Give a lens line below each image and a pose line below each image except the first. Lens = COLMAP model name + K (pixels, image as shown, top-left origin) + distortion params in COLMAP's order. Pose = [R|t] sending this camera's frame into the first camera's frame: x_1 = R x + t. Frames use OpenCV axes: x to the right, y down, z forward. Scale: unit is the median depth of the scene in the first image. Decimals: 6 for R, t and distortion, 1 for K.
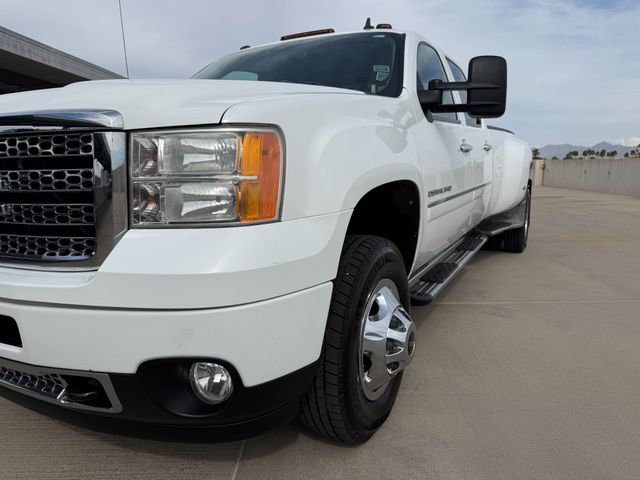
lens RADIAL K [[457.4, 0, 322.5], [0, 457.4, 243.5], [0, 0, 1]] dist [0.019318, -0.033658]
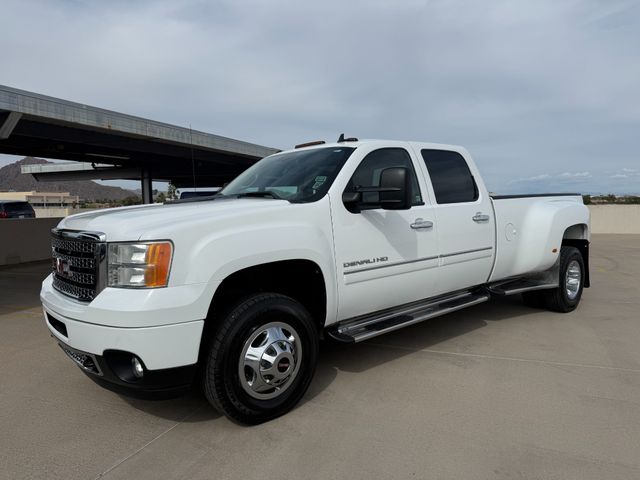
lens RADIAL K [[457.4, 0, 328.3], [0, 457.4, 238.0], [0, 0, 1]] dist [0.019318, -0.033658]
pose [[0.937826, 0.024293, -0.346254, 0.858568], [-0.055960, 0.995080, -0.081753, -0.094246], [0.342564, 0.096046, 0.934572, -0.448018]]
